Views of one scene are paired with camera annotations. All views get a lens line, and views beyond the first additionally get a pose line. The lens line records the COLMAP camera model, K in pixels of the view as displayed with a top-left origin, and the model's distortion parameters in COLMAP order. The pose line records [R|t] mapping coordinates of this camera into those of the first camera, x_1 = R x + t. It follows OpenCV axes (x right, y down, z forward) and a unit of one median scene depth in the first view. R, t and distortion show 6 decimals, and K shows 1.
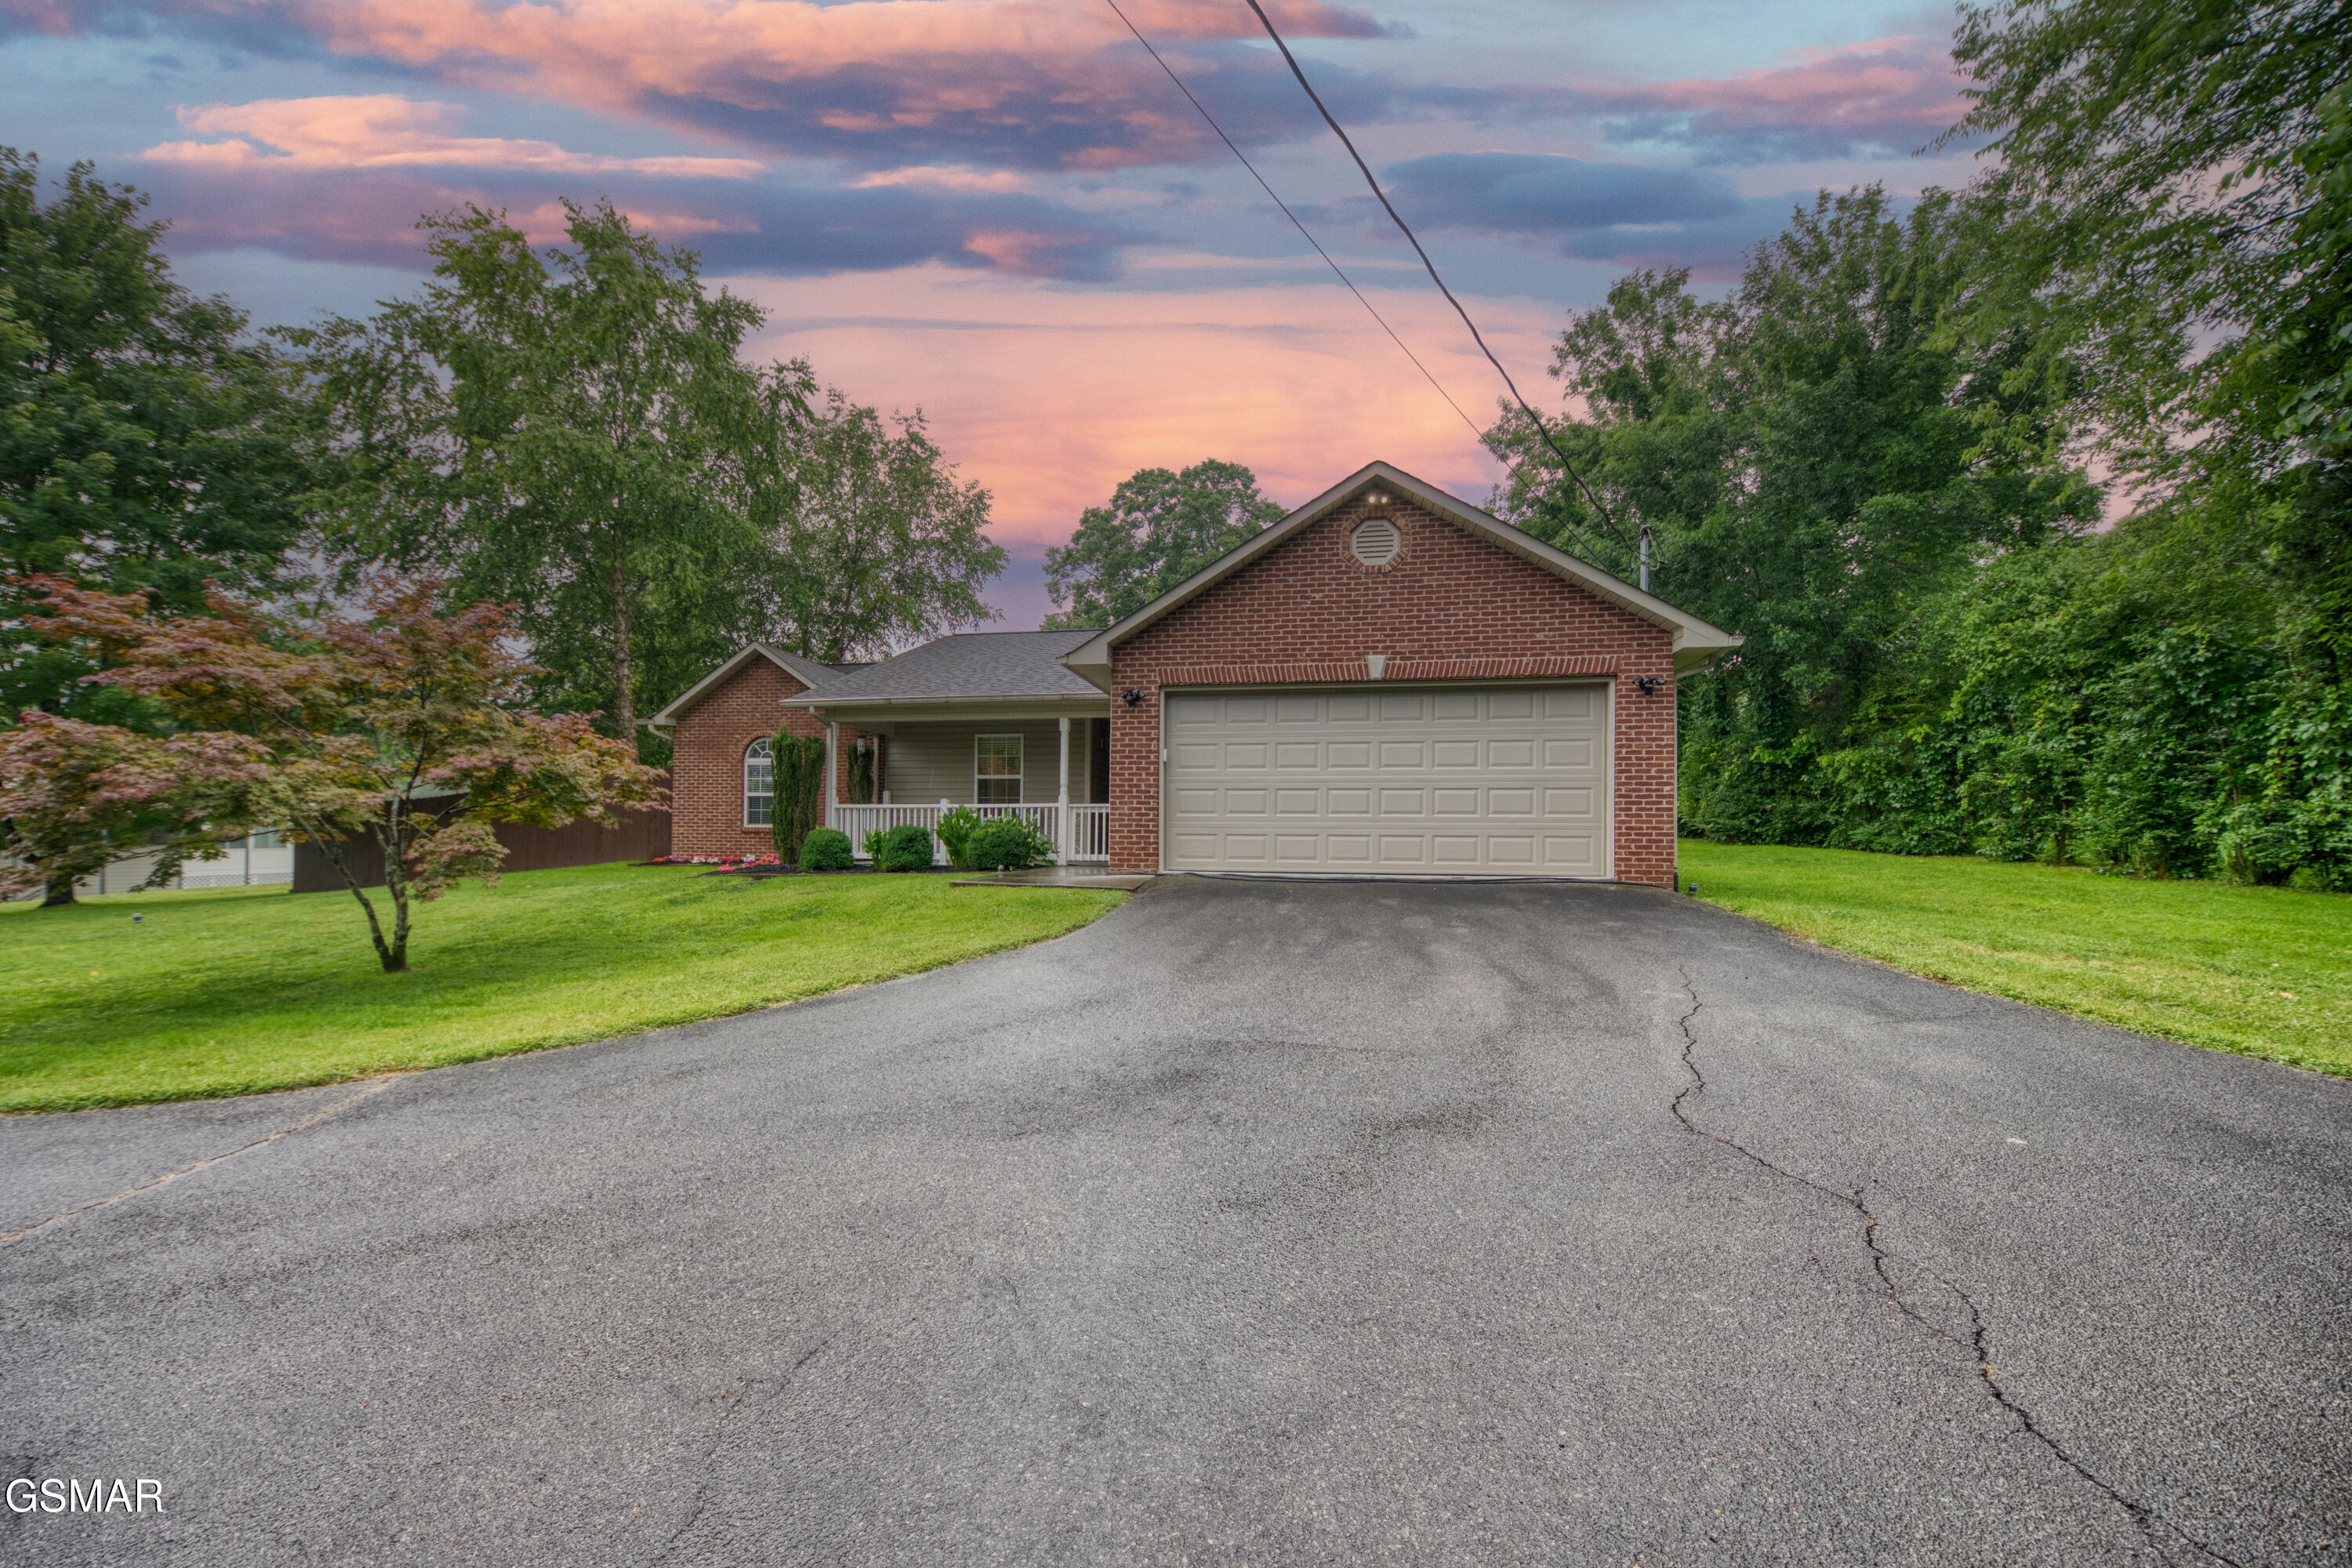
lens RADIAL K [[833.0, 0, 1165.0], [0, 833.0, 824.6], [0, 0, 1]] dist [-0.002751, -0.000362]
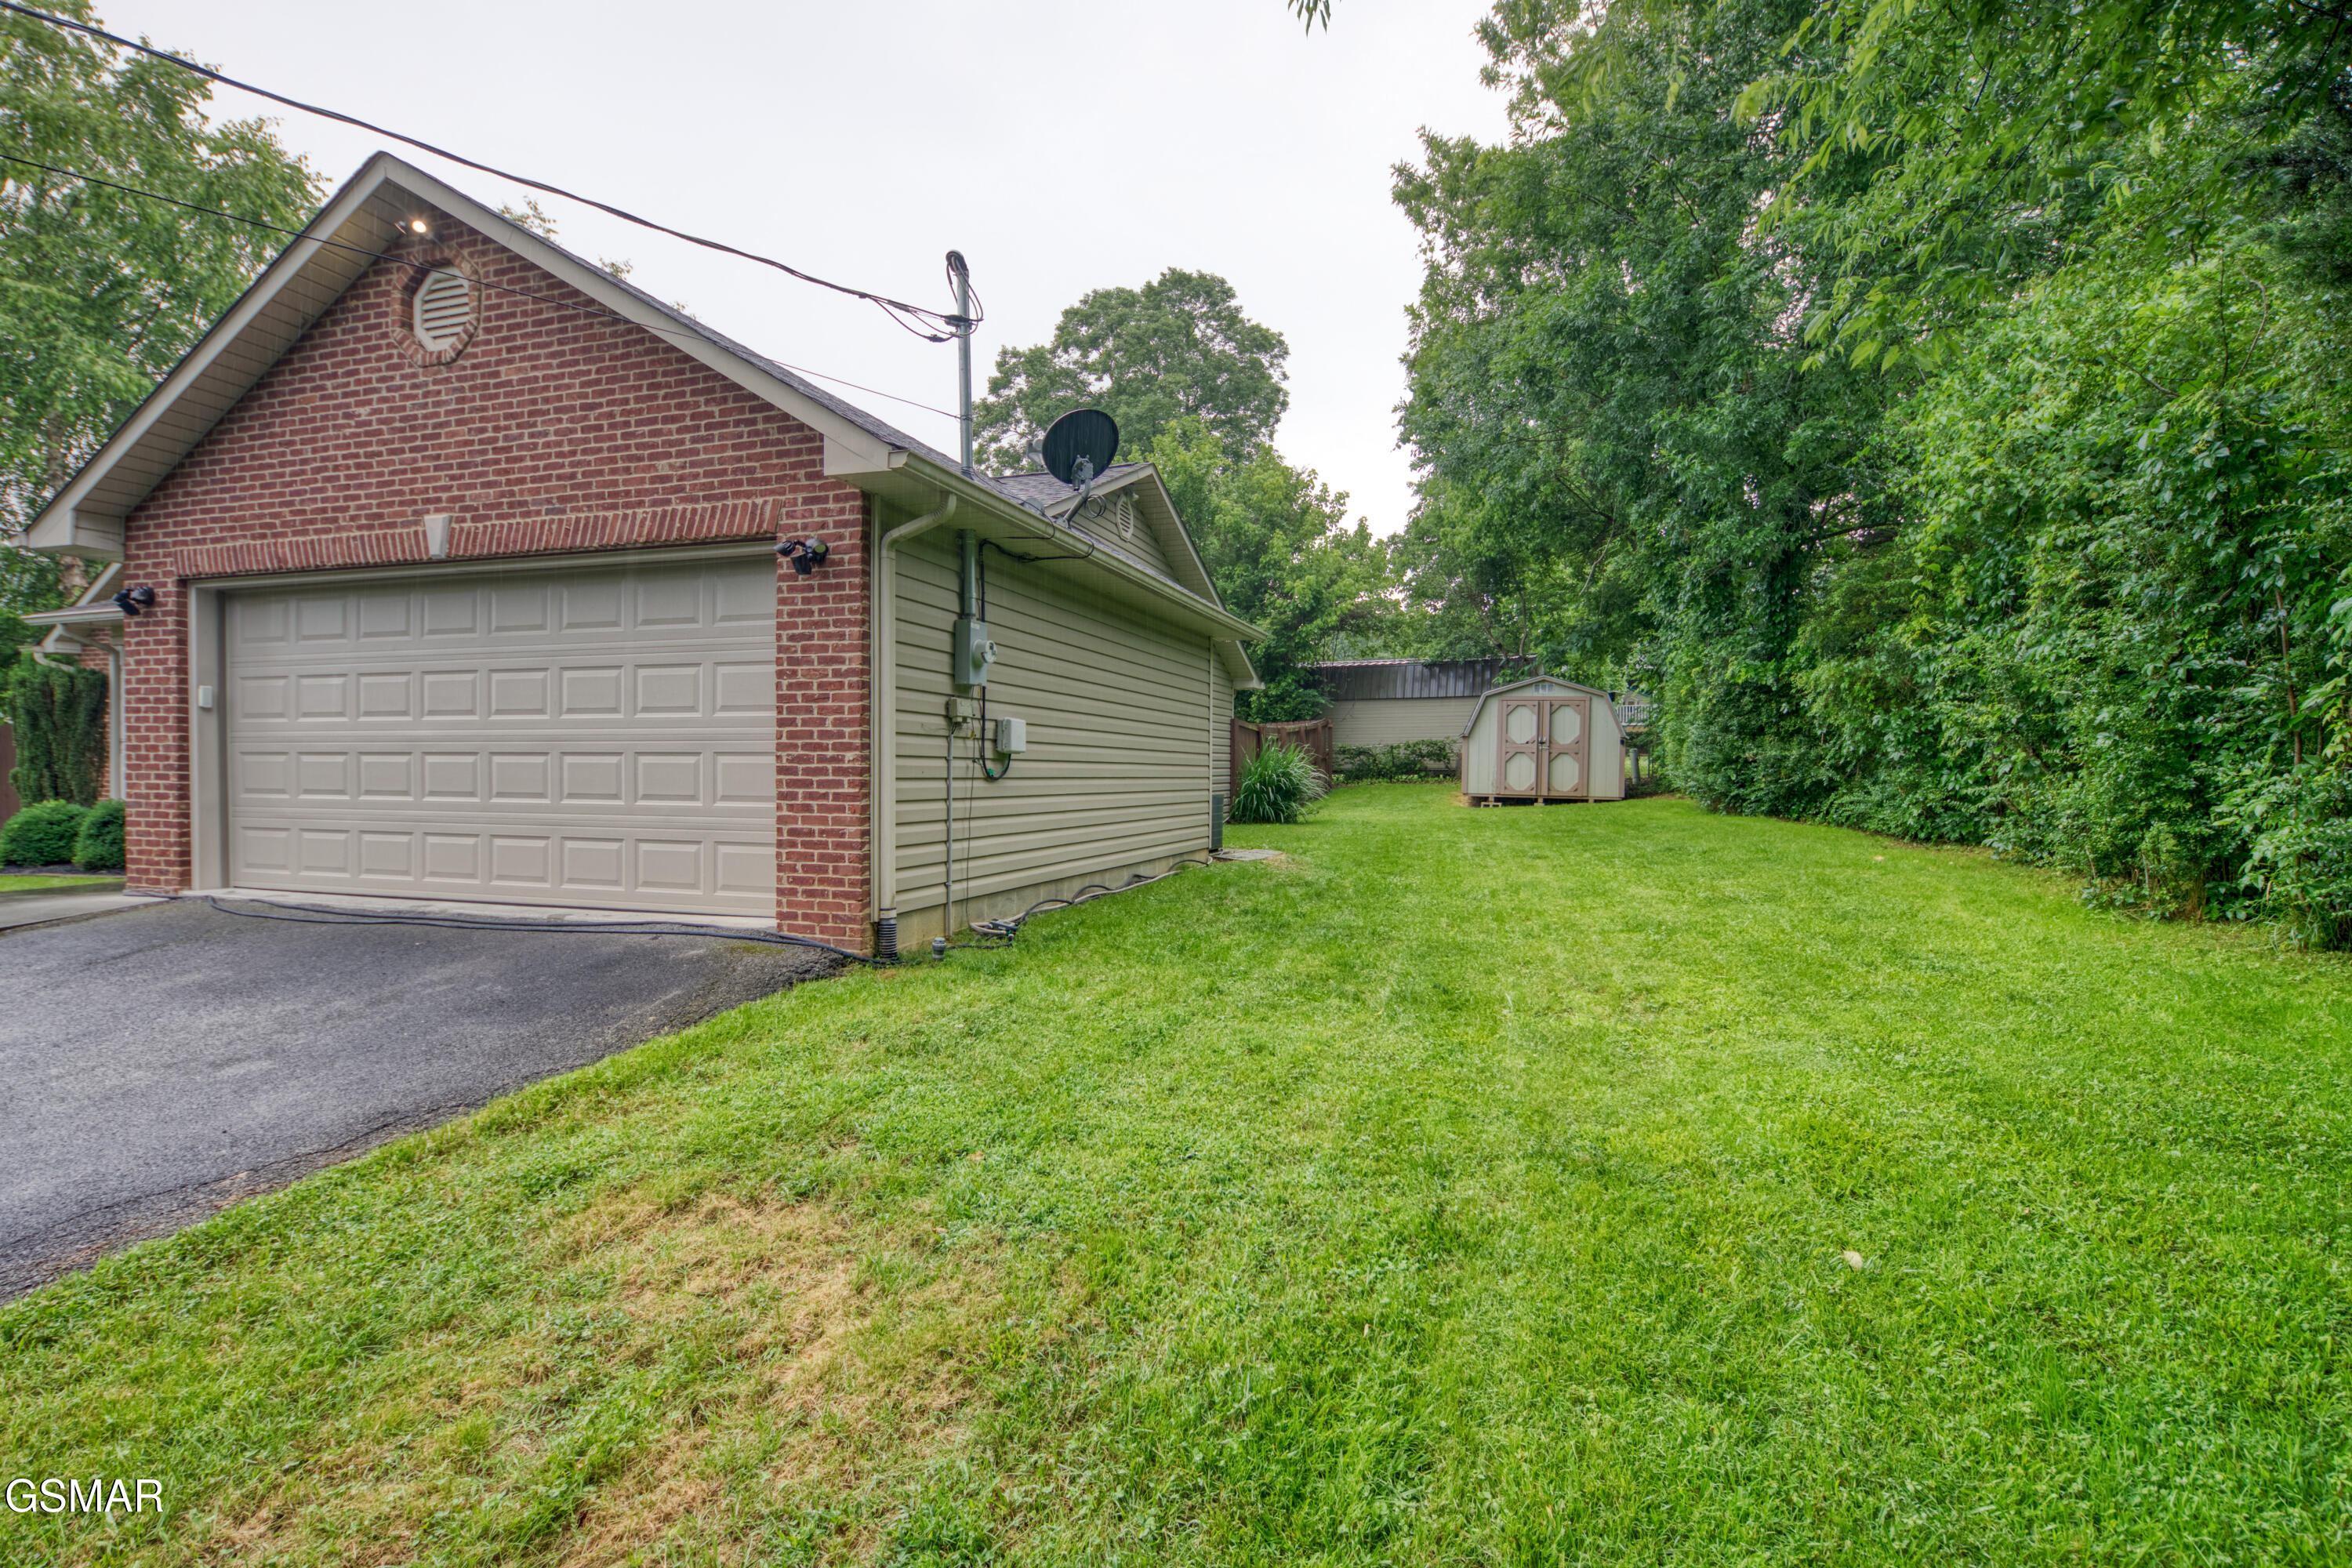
lens RADIAL K [[1040.0, 0, 1183.4], [0, 1040.0, 790.0], [0, 0, 1]] dist [-0.001495, -0.000094]
pose [[0.990840, 0.001089, -0.135038, 0.615051], [0.002898, 0.999566, 0.029330, -0.027909], [0.135011, -0.029452, 0.990406, 0.272992]]
